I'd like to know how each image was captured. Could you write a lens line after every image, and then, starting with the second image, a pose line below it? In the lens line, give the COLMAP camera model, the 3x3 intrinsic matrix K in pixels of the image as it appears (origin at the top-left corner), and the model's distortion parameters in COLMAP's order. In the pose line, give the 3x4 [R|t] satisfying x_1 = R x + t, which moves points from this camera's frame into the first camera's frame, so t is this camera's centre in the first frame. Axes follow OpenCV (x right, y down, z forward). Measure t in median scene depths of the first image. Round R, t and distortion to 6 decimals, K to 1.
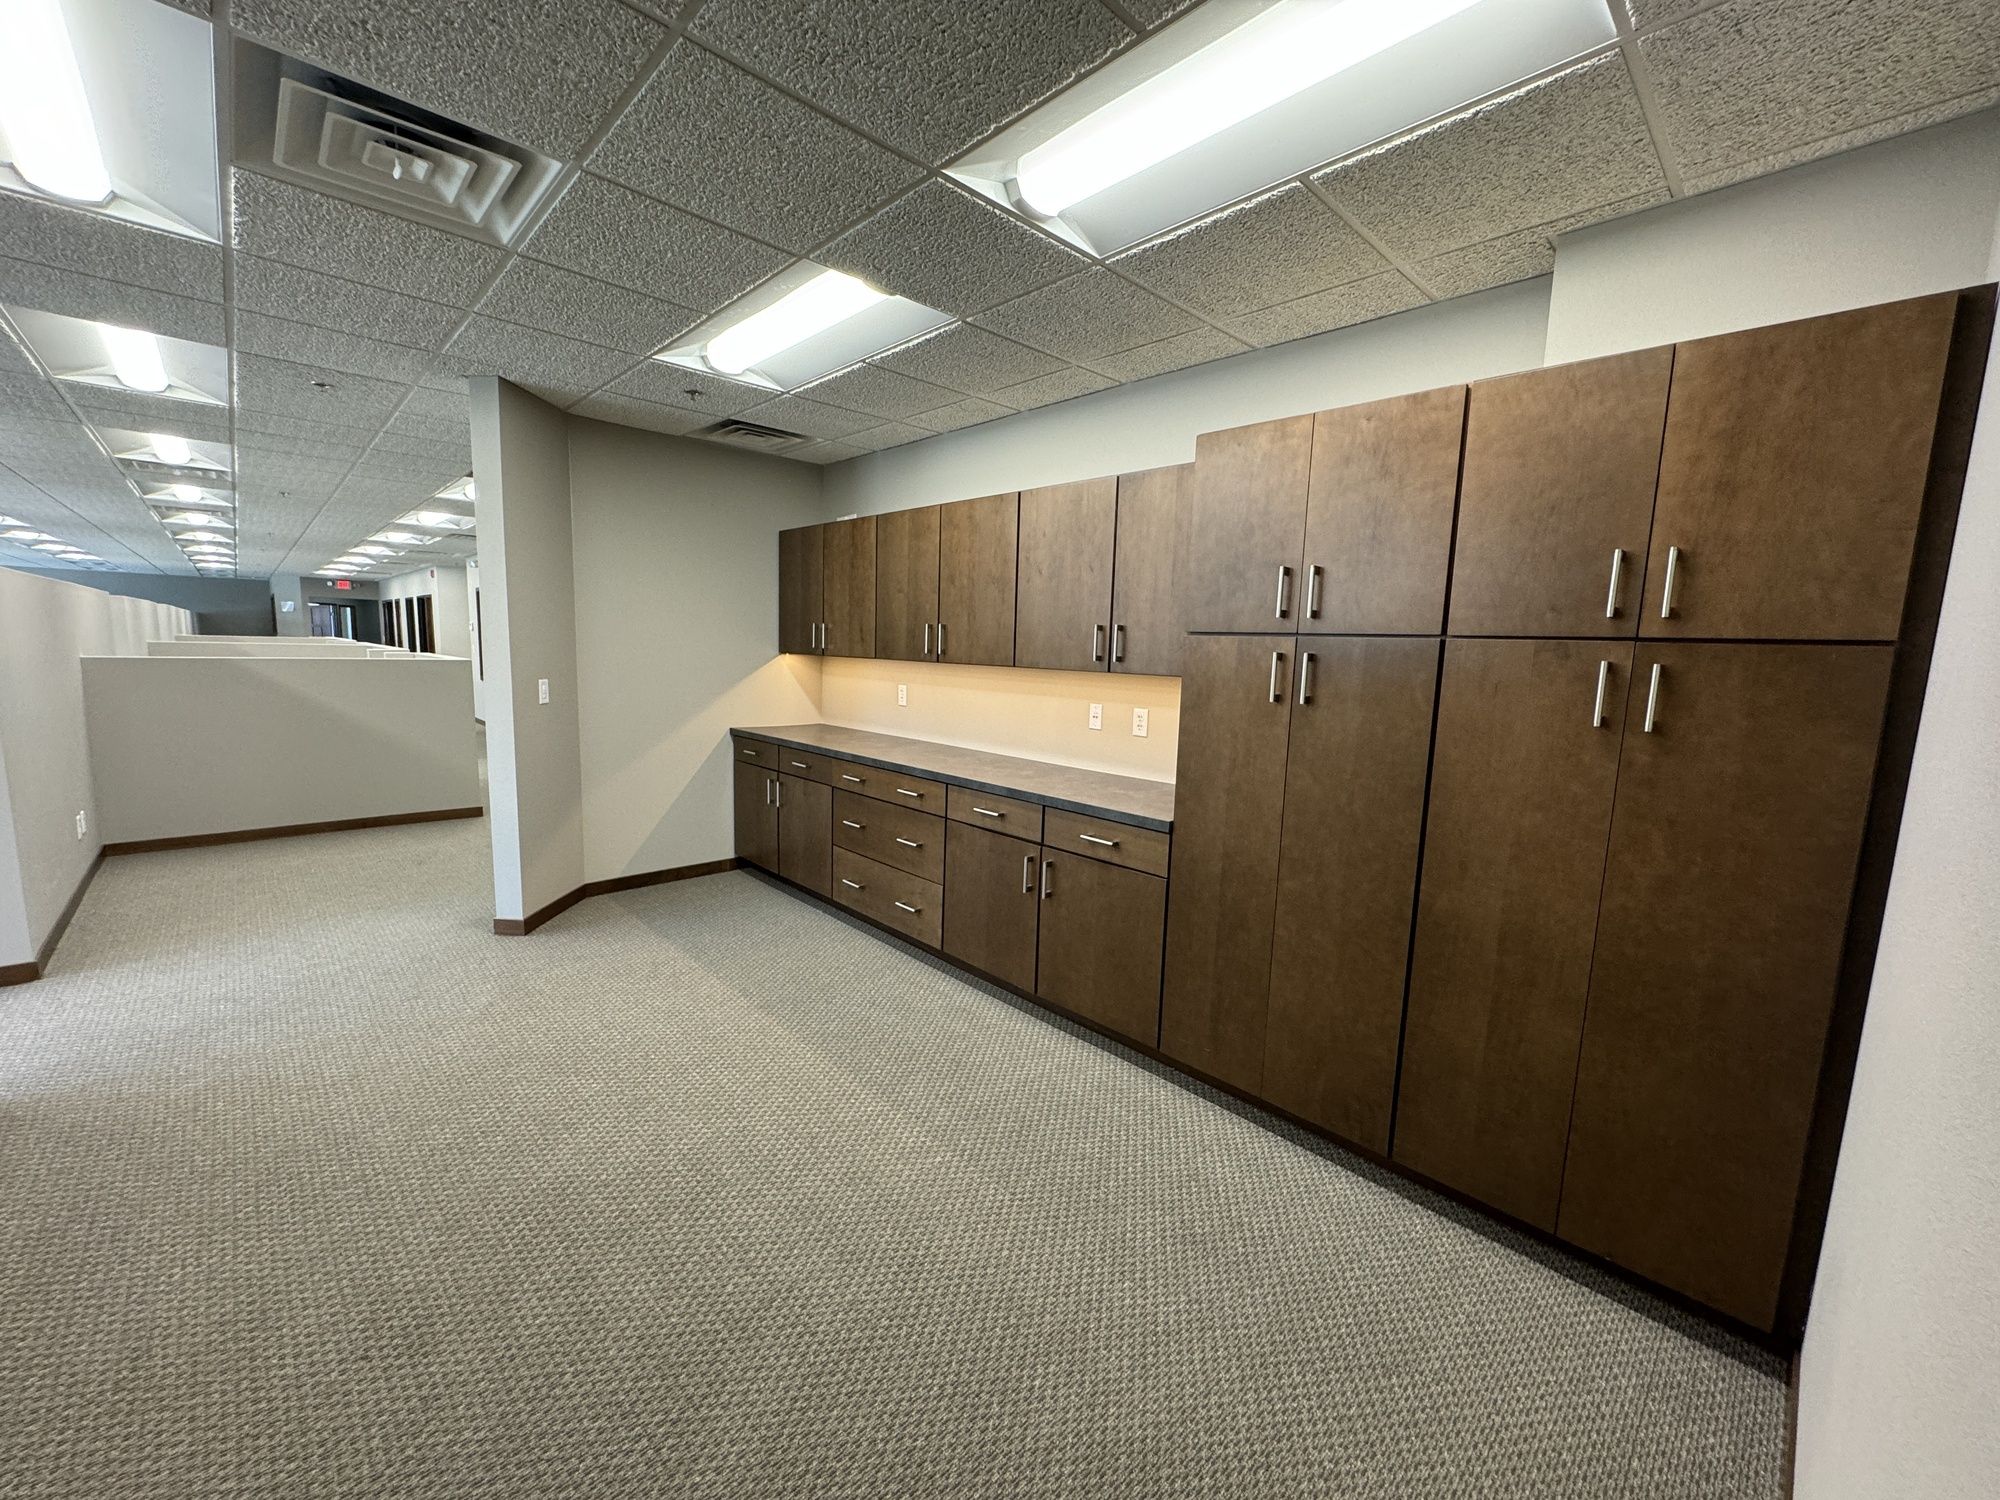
lens RADIAL K [[799.1, 0, 1003.5], [0, 799.1, 756.0], [0, 0, 1]] dist [0.002125, -0.000100]
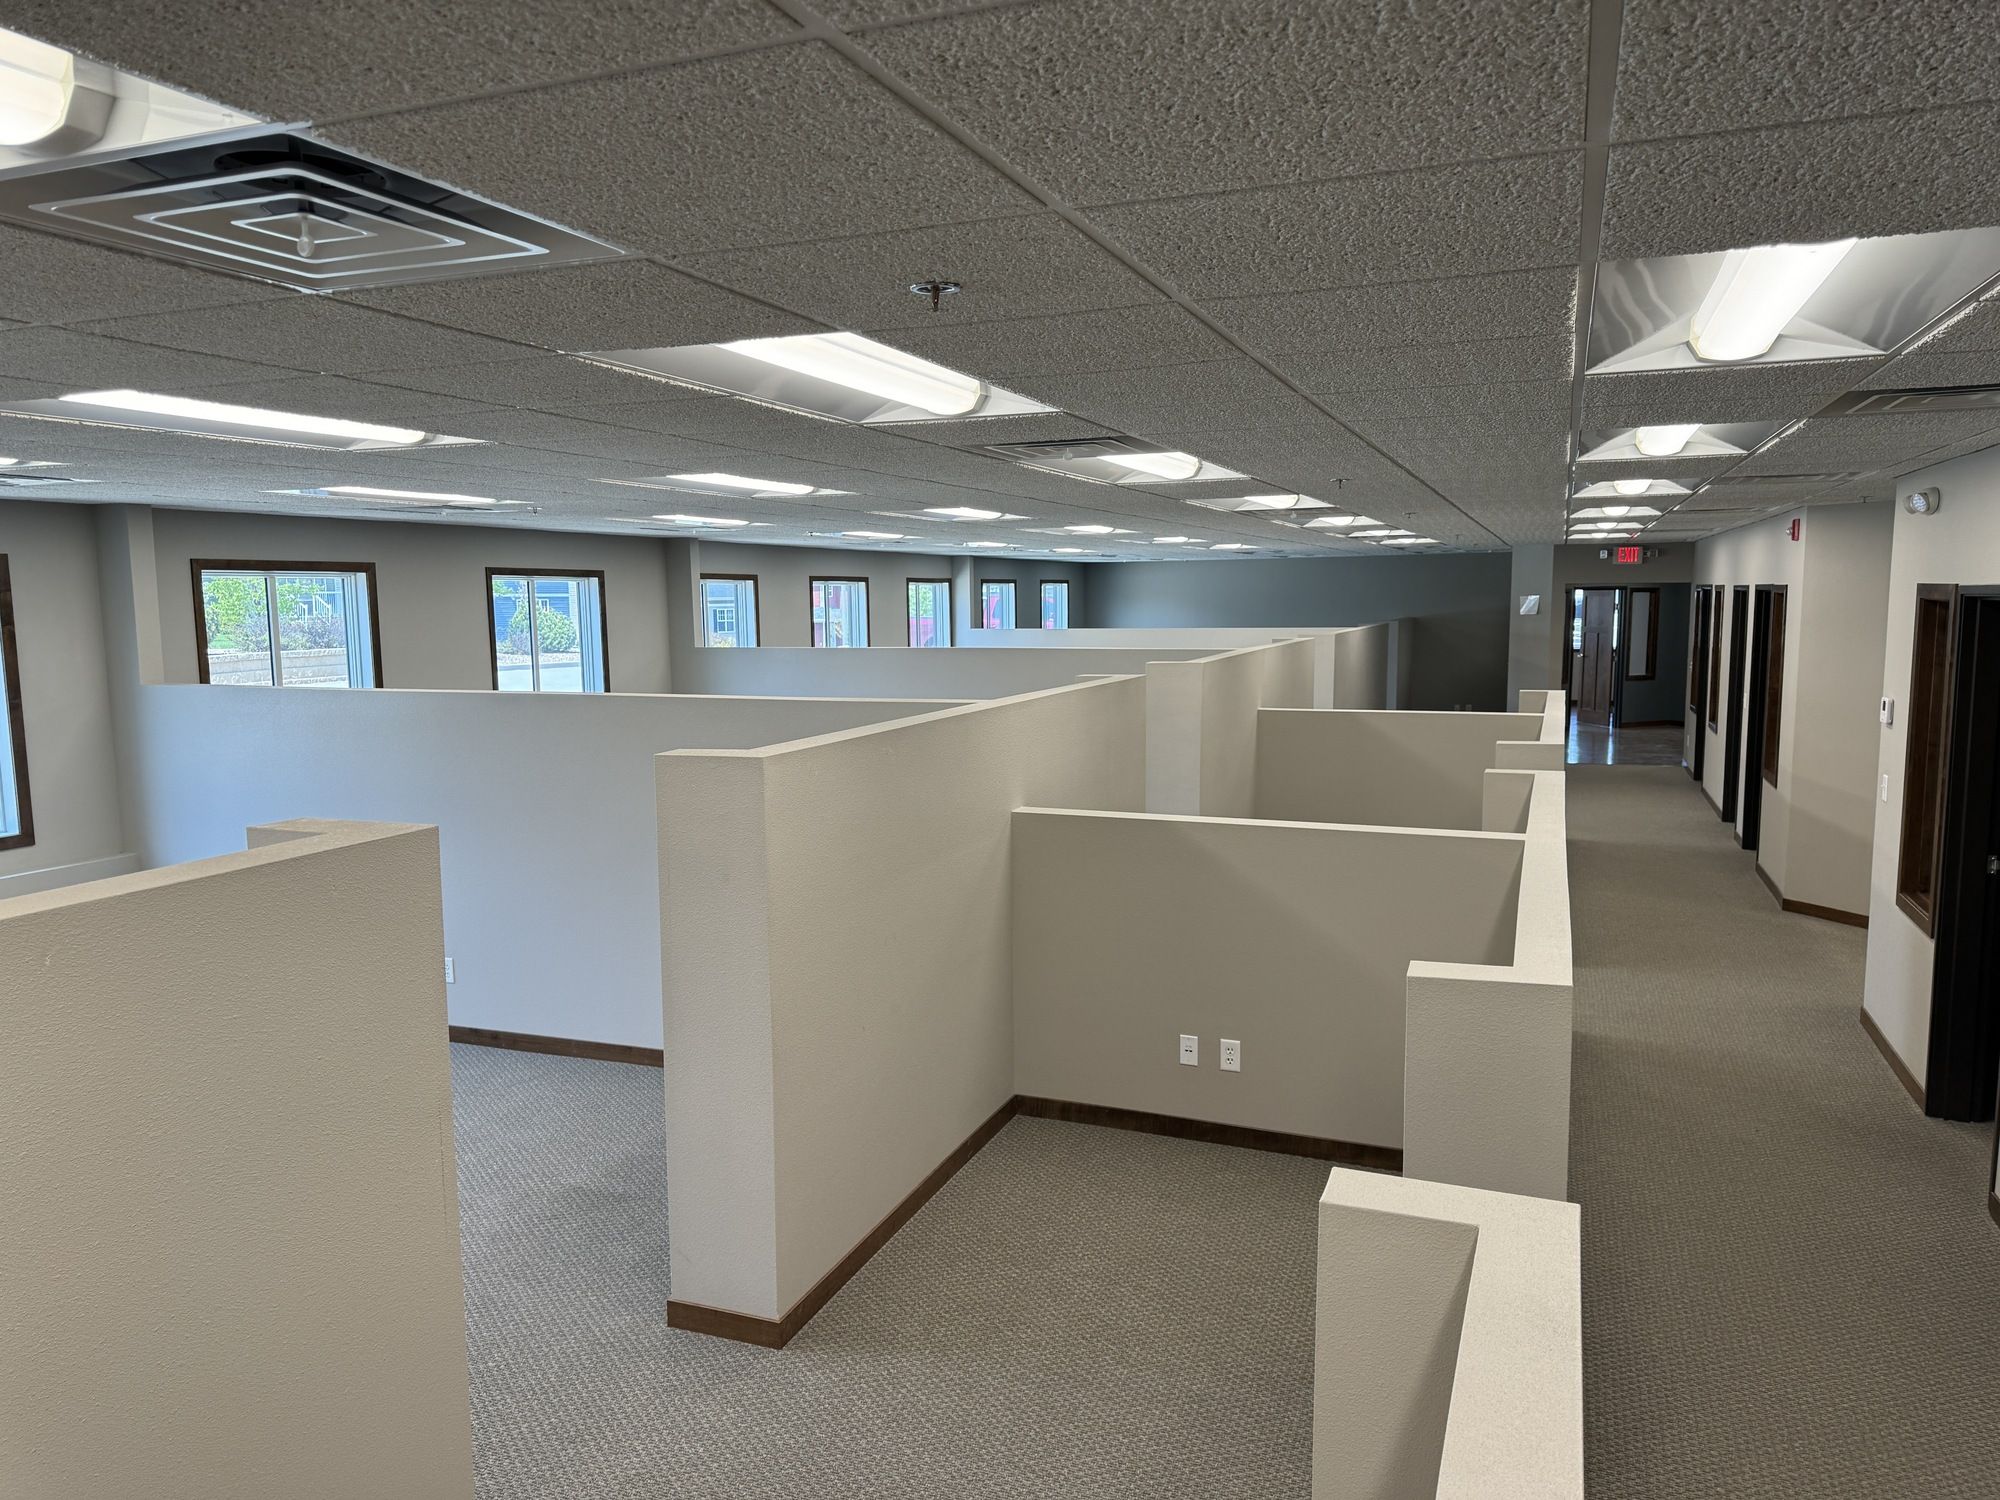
lens RADIAL K [[1413.3, 0, 1007.6], [0, 1413.3, 754.6], [0, 0, 1]] dist [0.008214, 0.001928]
pose [[0.422714, 0.075566, -0.903107, -0.269212], [-0.105399, 0.993855, 0.033825, -0.106028], [0.900113, 0.080888, 0.428081, 0.398675]]
